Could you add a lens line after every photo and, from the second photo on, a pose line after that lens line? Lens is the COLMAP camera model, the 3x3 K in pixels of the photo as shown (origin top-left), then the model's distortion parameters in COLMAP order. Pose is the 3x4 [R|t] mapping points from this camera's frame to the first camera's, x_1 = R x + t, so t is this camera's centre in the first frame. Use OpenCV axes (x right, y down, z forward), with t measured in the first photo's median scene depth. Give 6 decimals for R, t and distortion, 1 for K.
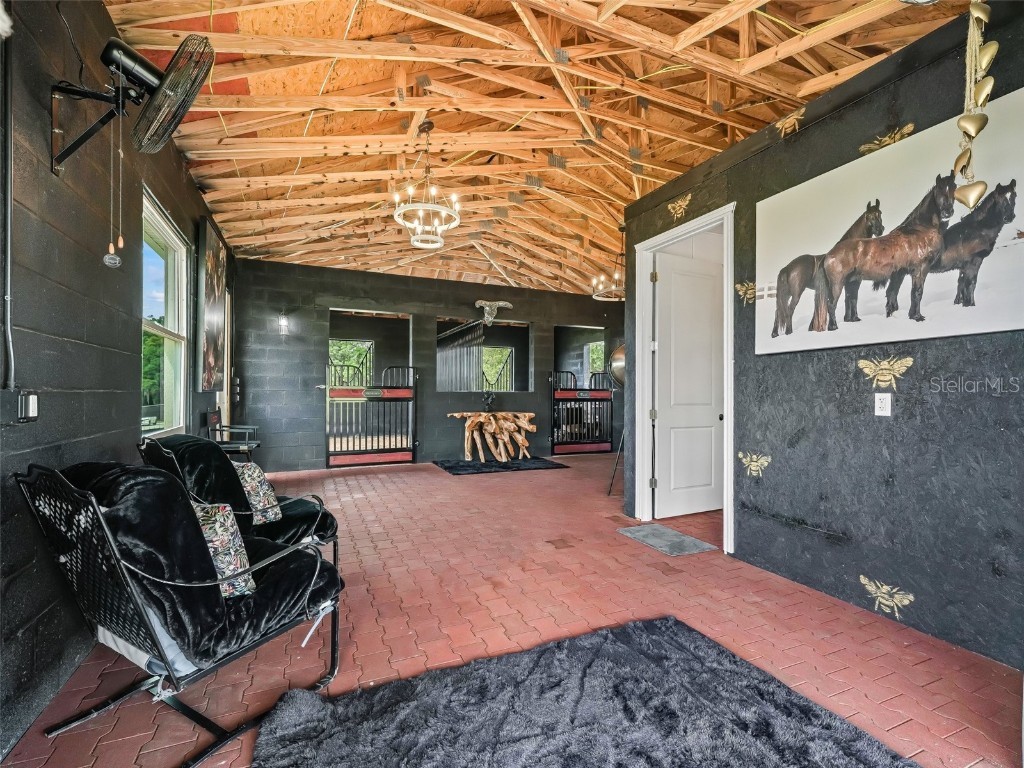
lens RADIAL K [[468.6, 0, 511.0], [0, 468.6, 385.9], [0, 0, 1]] dist [-0.004054, -0.000541]
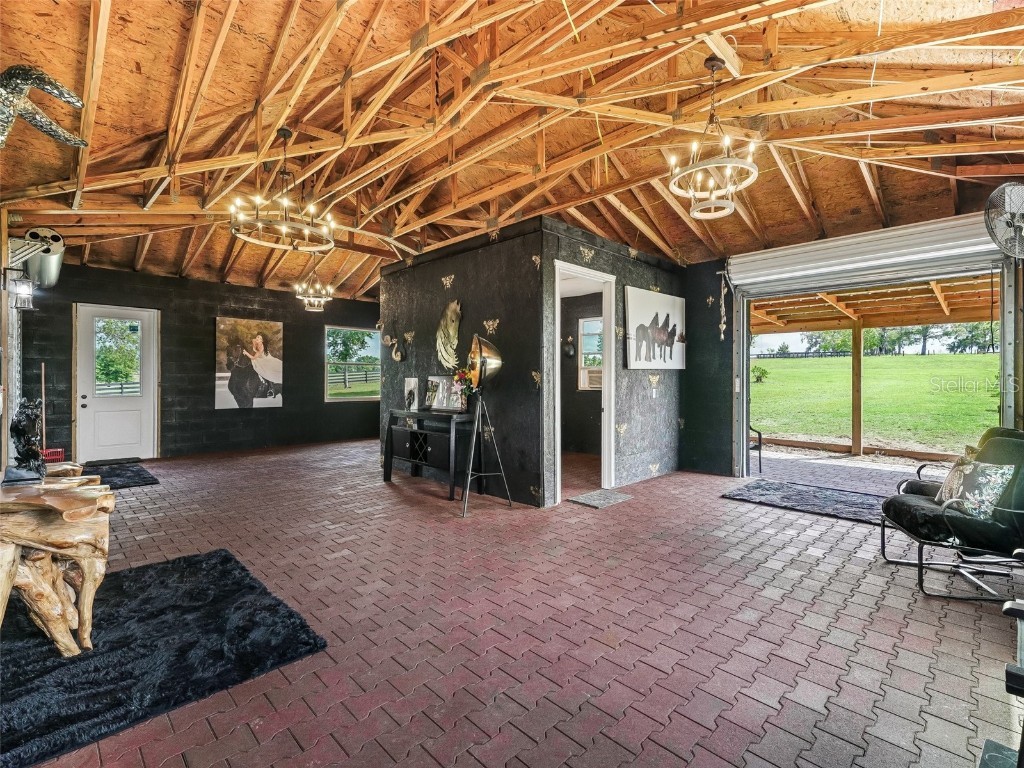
lens RADIAL K [[468.6, 0, 517.3], [0, 468.6, 383.1], [0, 0, 1]] dist [-0.004054, -0.000541]
pose [[-0.359804, -0.007019, 0.933001, -1.025747], [-0.008953, 0.999952, 0.004070, -0.015189], [-0.932985, -0.006888, -0.359850, 2.056978]]
